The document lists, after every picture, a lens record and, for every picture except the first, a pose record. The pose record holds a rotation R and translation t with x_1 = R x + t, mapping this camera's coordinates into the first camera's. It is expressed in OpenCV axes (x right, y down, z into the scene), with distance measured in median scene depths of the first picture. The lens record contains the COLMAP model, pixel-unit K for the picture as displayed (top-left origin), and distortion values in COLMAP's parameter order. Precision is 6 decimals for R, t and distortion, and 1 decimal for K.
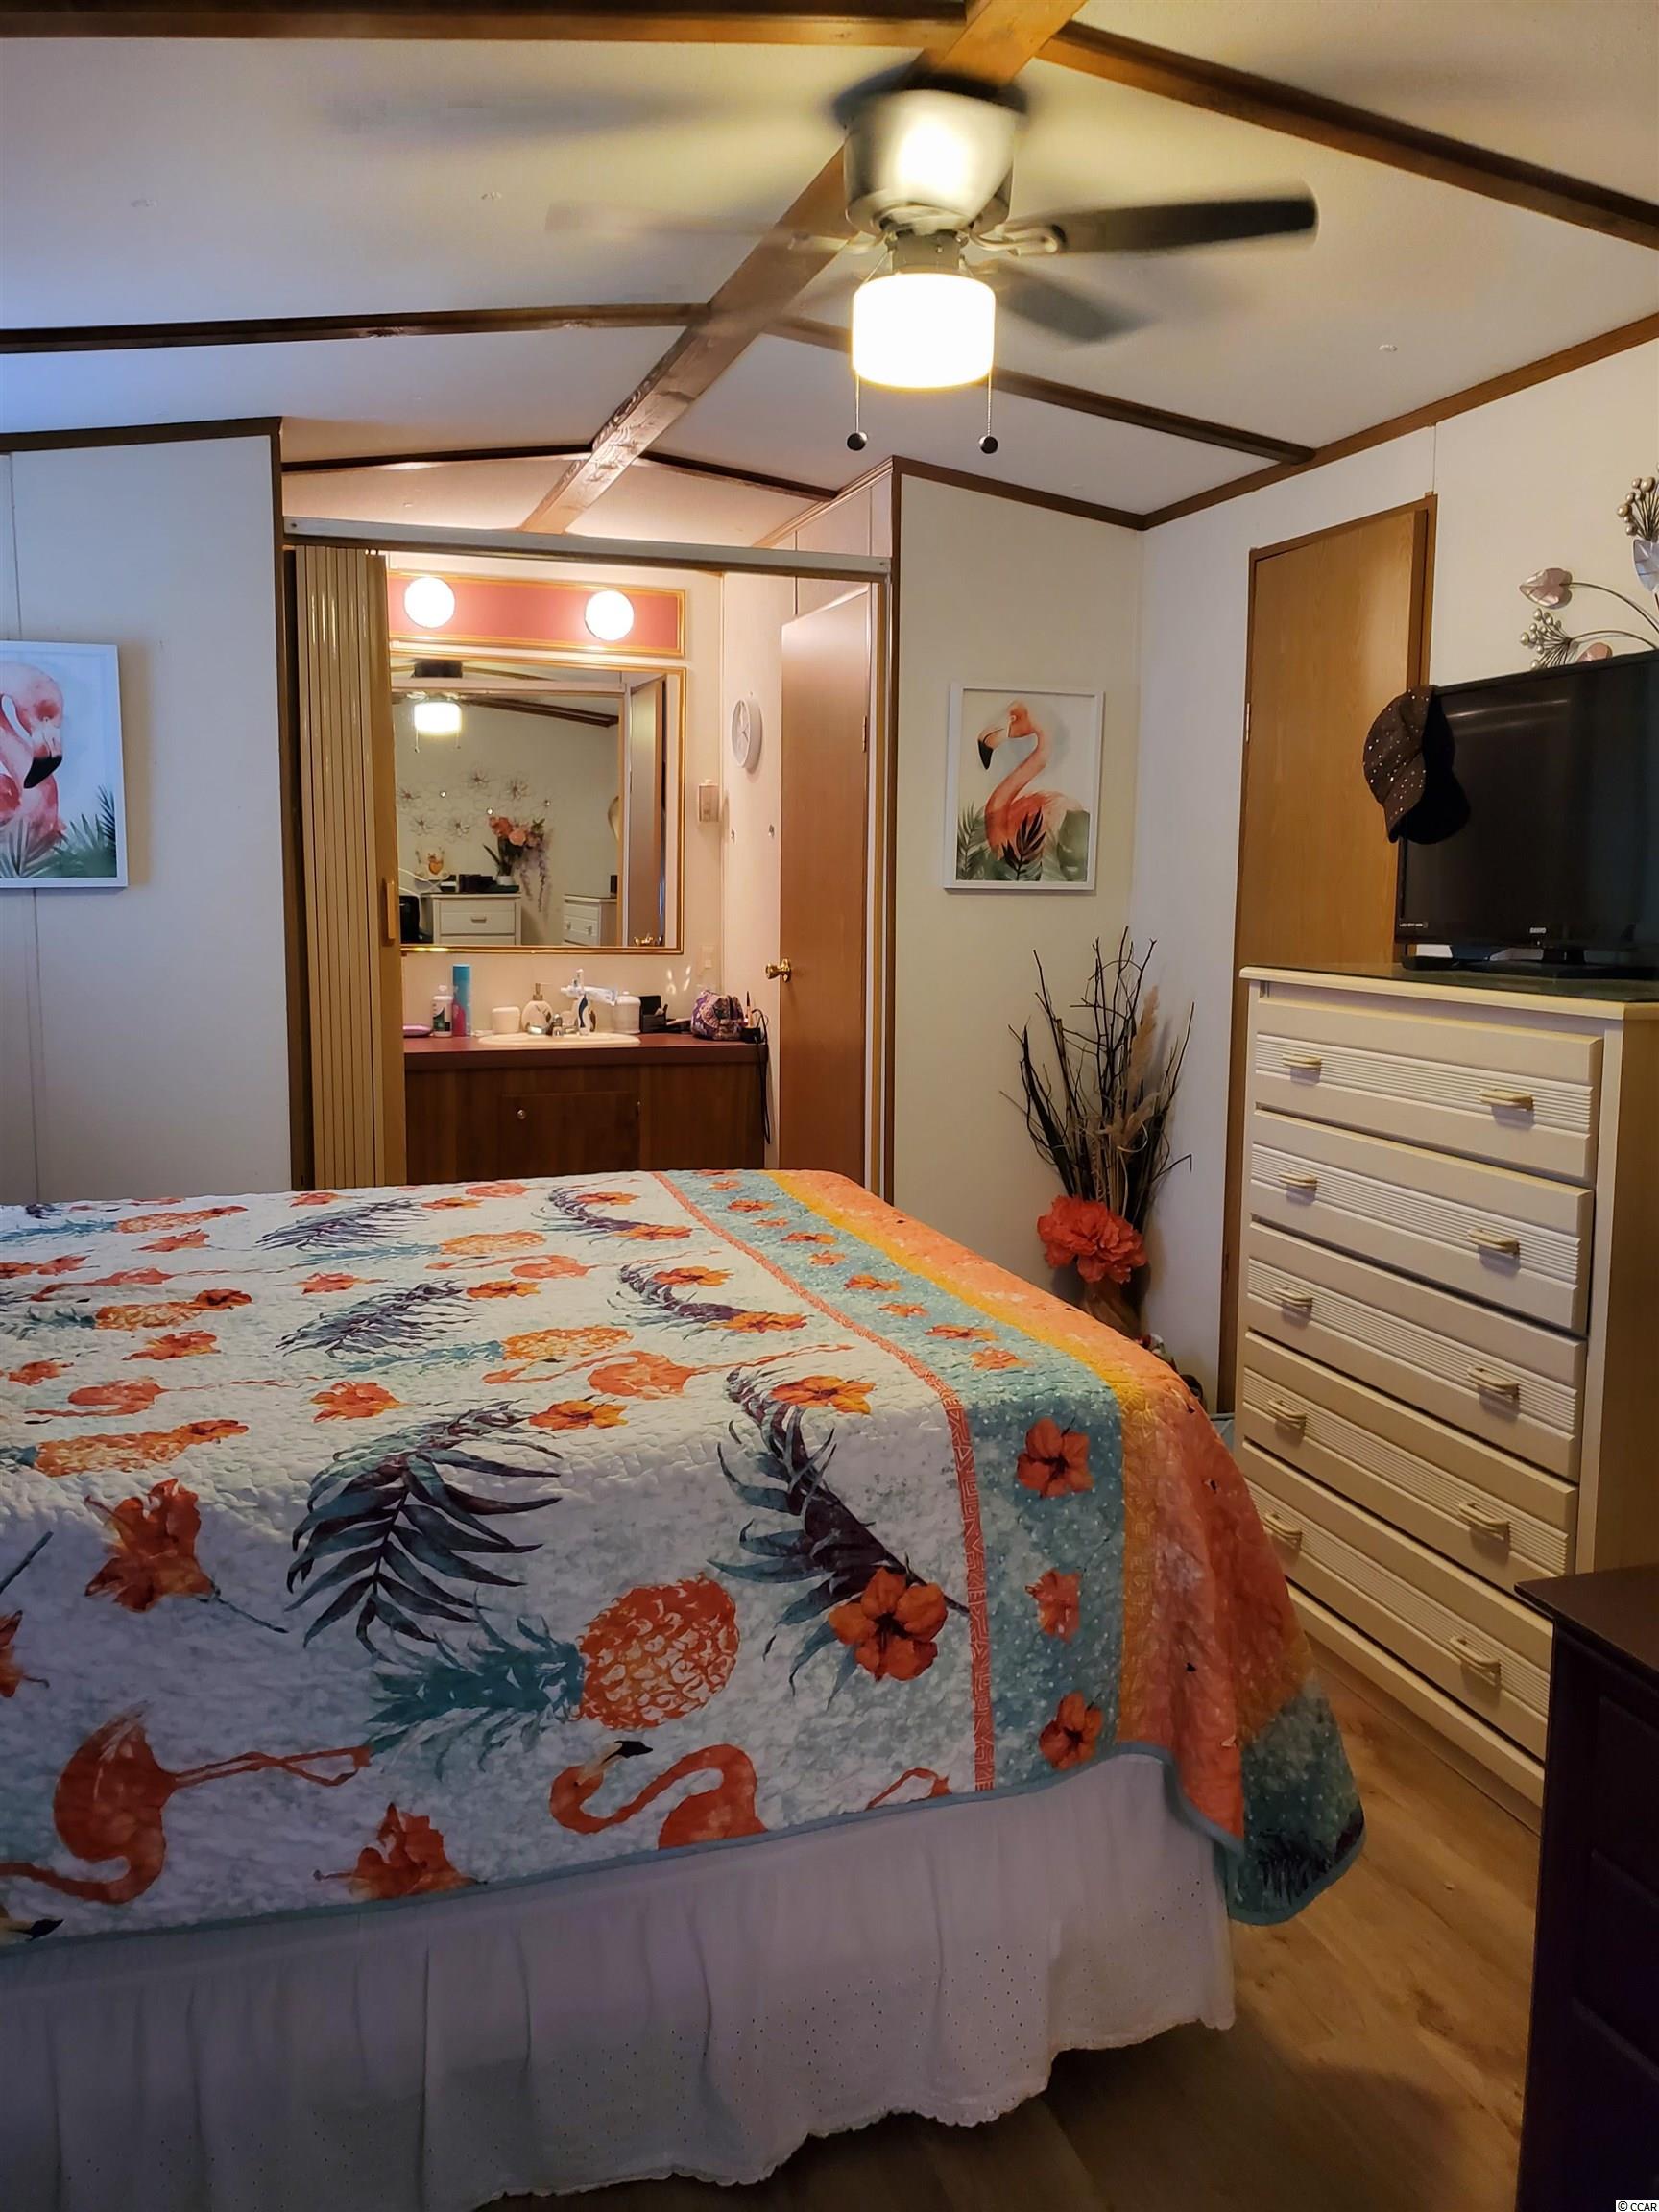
lens RADIAL K [[1757.6, 0, 829.1], [0, 1757.6, 1103.6], [0, 0, 1]] dist [0.102376, 0.000068]
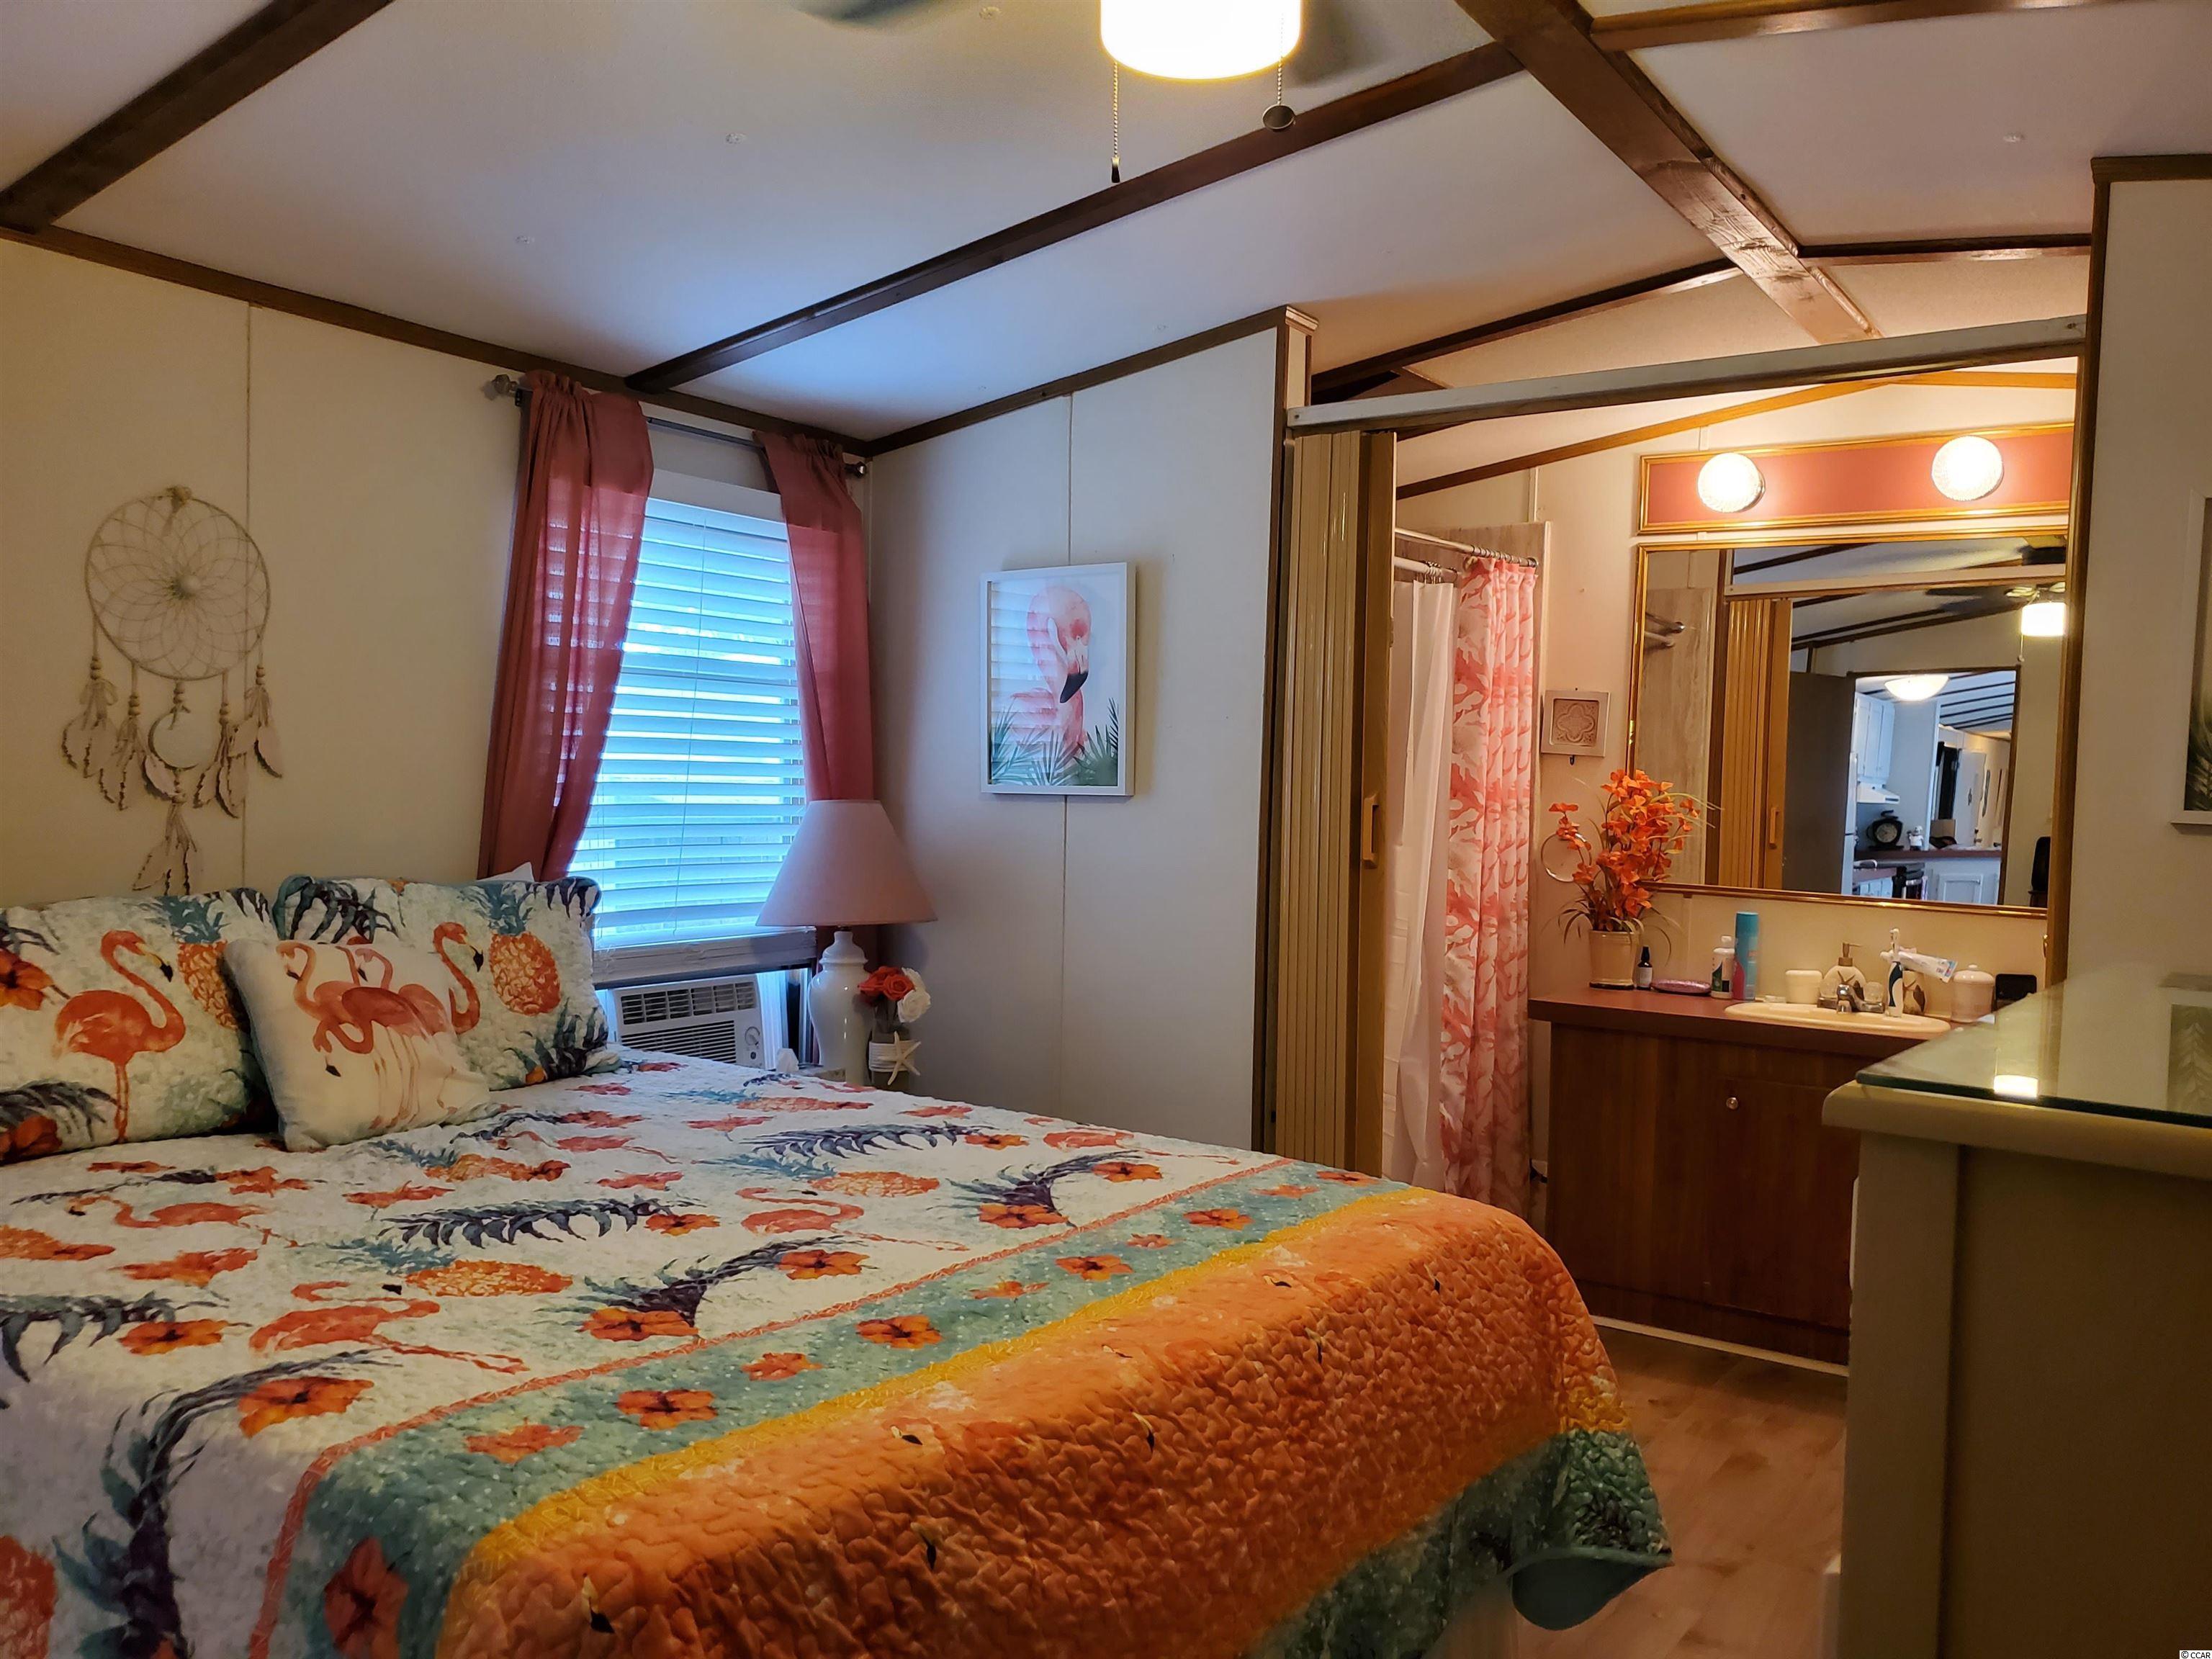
lens RADIAL K [[1772.5, 0, 1101.7], [0, 1772.5, 885.2], [0, 0, 1]] dist [0.071073, -0.098710]
pose [[0.575496, 0.055013, -0.815952, 0.435048], [-0.133753, 0.990632, -0.027547, -0.042833], [0.806793, 0.124989, 0.577462, 0.429466]]
